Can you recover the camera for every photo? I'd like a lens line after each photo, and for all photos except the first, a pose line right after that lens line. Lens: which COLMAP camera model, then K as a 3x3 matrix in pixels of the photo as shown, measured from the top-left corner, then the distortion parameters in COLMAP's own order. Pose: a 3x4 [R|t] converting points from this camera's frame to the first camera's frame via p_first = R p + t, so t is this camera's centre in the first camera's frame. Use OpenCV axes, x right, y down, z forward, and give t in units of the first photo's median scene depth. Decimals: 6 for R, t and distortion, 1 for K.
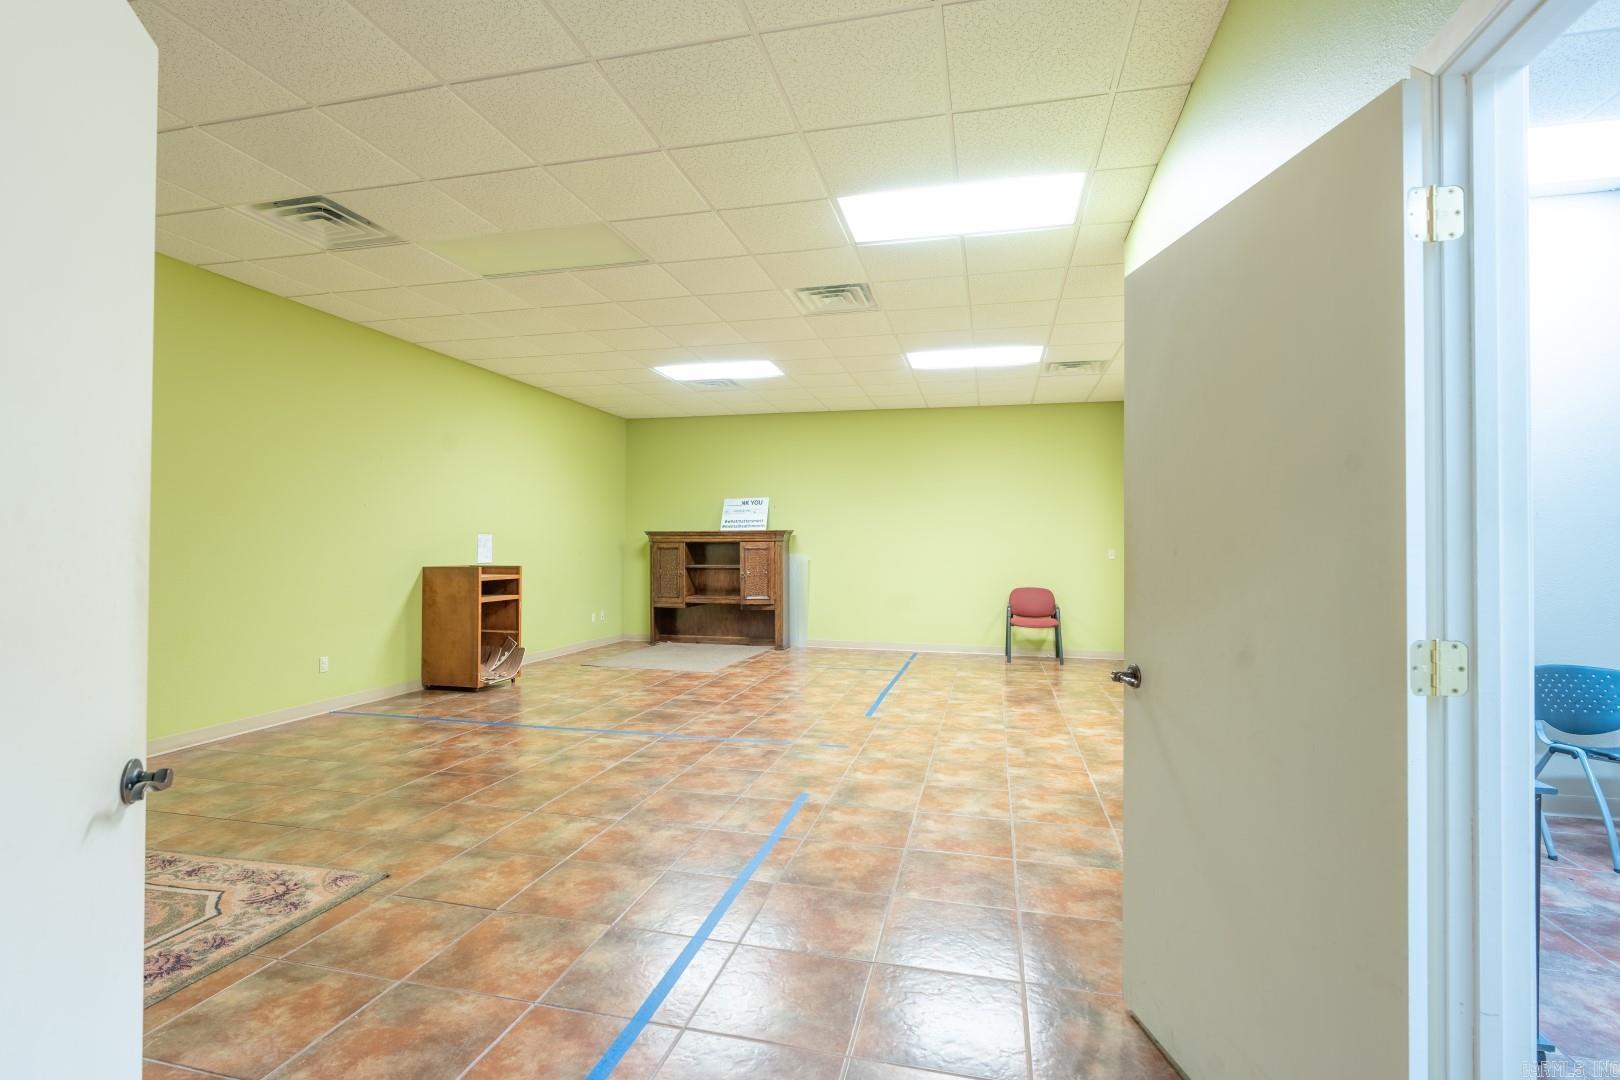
lens RADIAL K [[748.4, 0, 810.0], [0, 748.4, 540.0], [0, 0, 1]] dist [-0.001057, -0.000319]
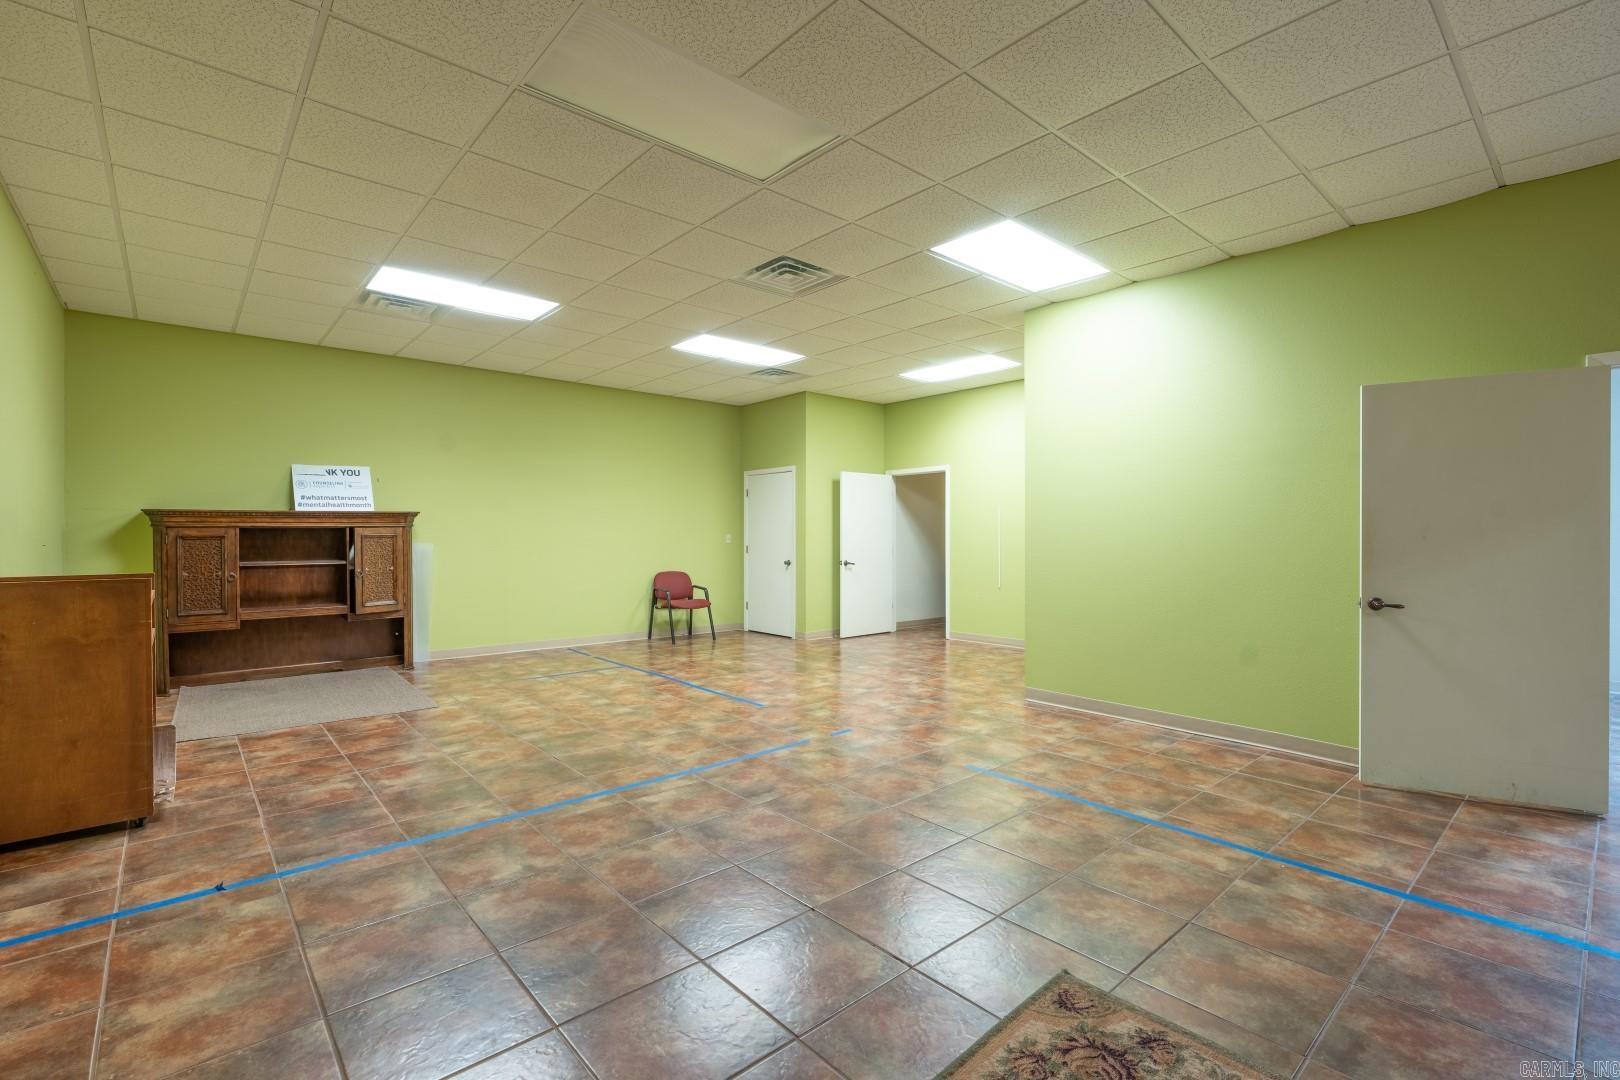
lens RADIAL K [[722.3, 0, 810.0], [0, 722.3, 540.0], [0, 0, 1]] dist [-0.003540, 0.000408]
pose [[0.573753, -0.011908, 0.818942, -0.682532], [-0.006325, 0.999800, 0.018969, -0.001882], [-0.819004, -0.016064, 0.573562, 0.416766]]
